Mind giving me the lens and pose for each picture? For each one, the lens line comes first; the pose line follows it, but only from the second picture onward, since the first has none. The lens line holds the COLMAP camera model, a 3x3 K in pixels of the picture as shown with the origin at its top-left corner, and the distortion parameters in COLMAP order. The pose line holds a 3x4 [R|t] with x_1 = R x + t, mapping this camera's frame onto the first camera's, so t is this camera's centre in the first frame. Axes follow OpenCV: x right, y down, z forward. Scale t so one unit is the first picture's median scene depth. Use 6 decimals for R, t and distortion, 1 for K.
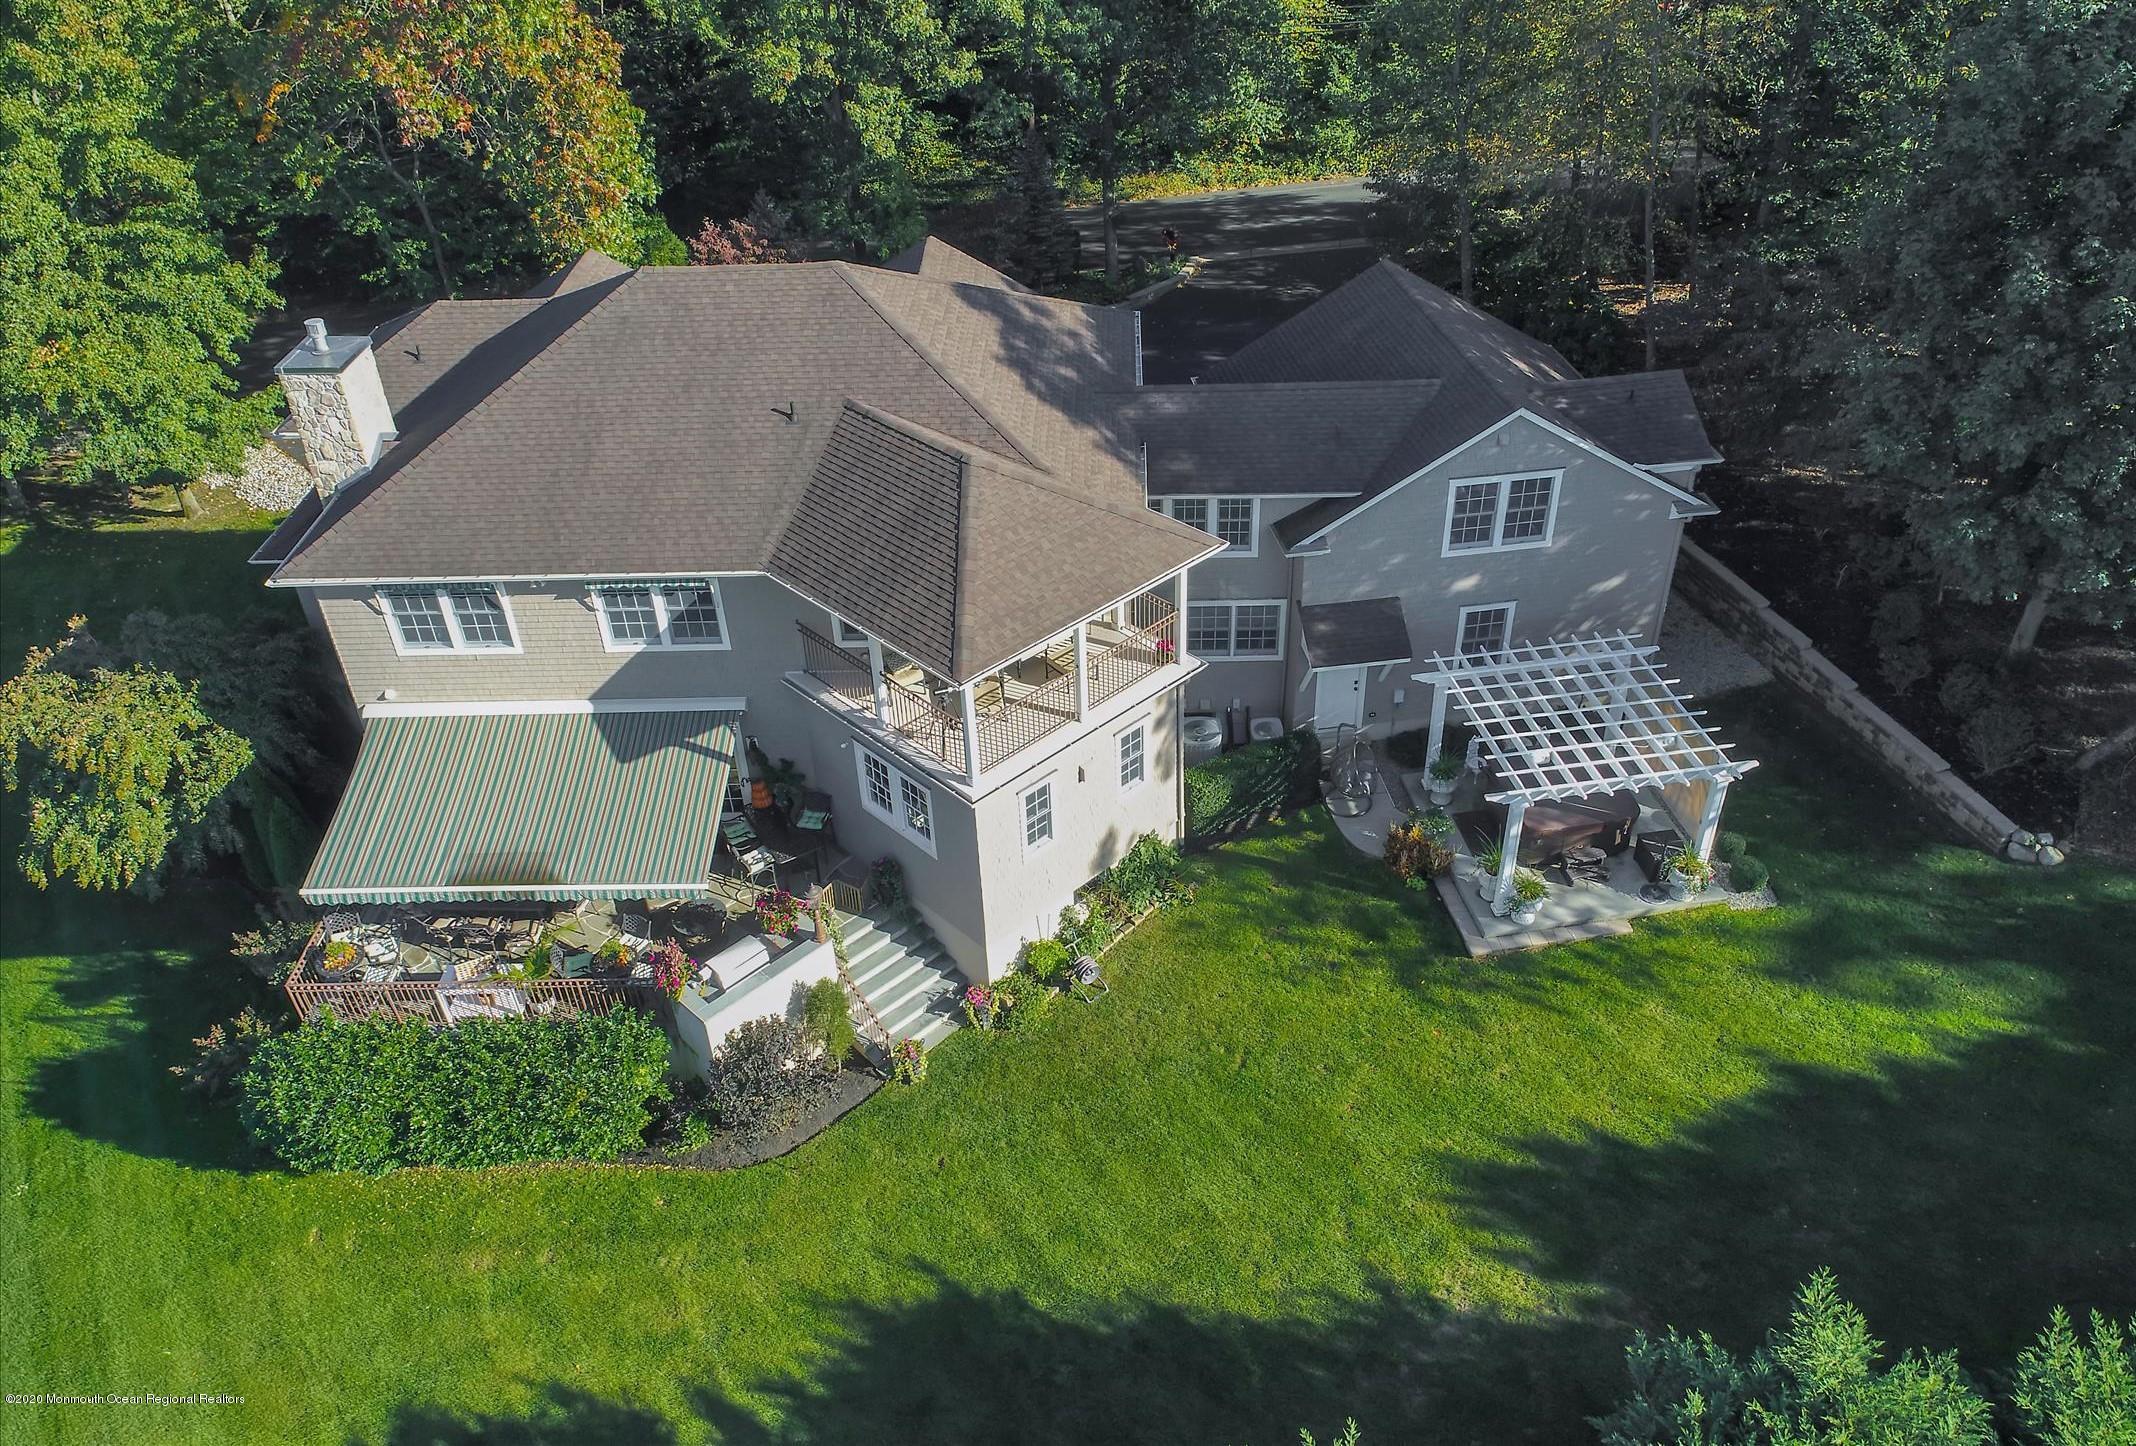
lens RADIAL K [[1971.4, 0, 1068.0], [0, 1971.4, 723.0], [0, 0, 1]] dist [0.039378, -0.122987]
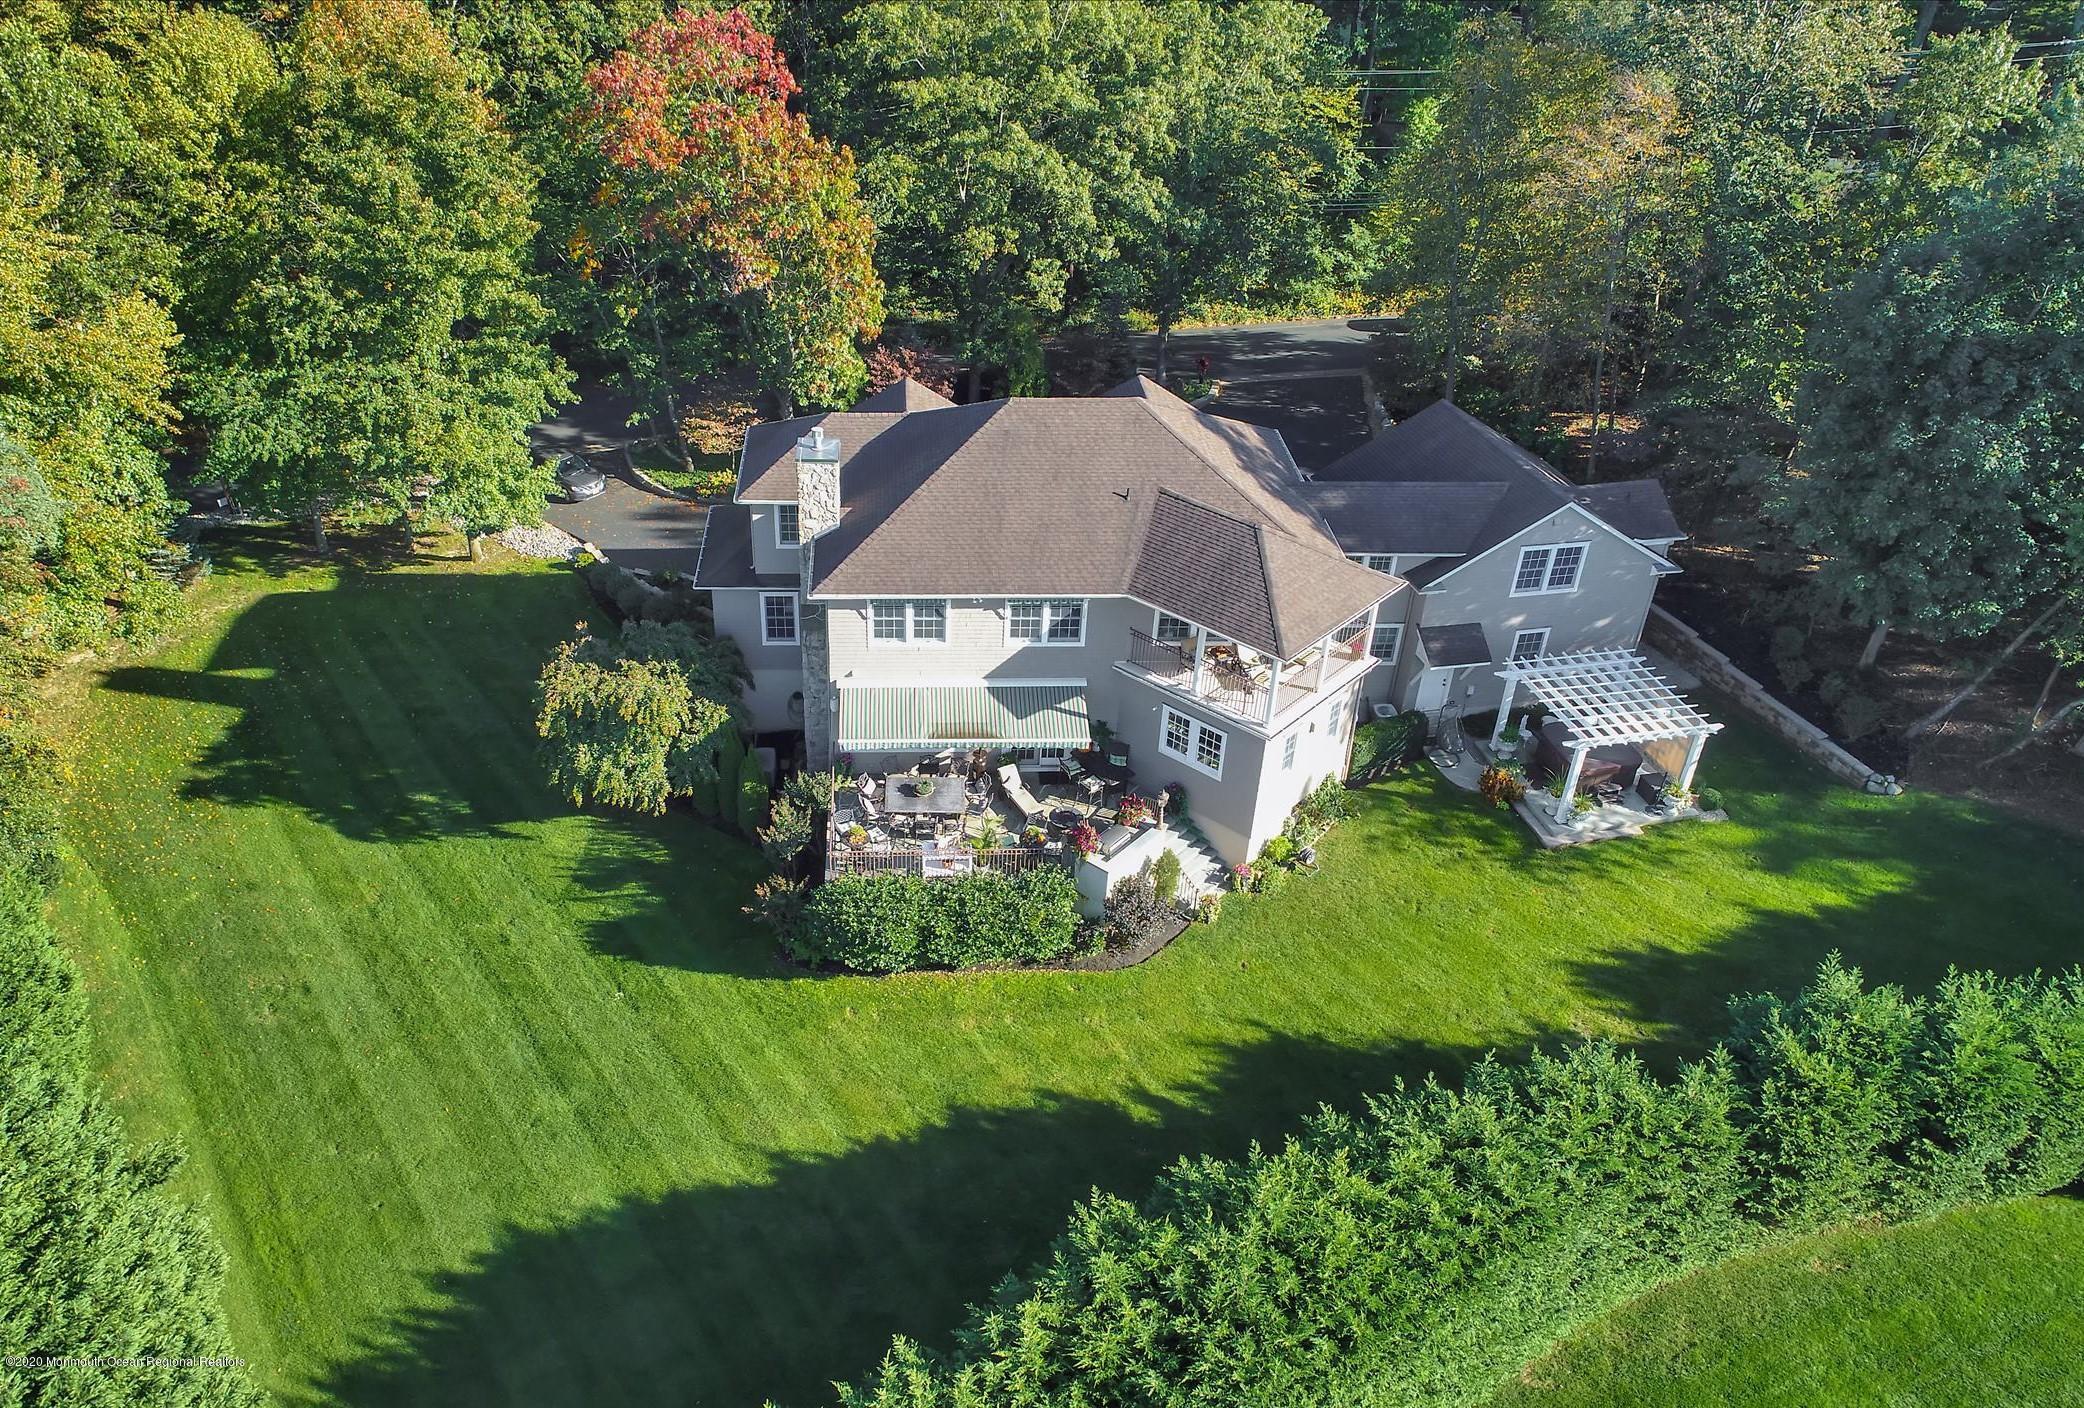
lens RADIAL K [[1923.4, 0, 1042.0], [0, 1923.4, 704.0], [0, 0, 1]] dist [0.039378, -0.122987]
pose [[0.994776, 0.012020, 0.101371, -0.349888], [-0.007293, 0.998874, -0.046881, 0.077963], [-0.101820, 0.045897, 0.993743, -0.486600]]
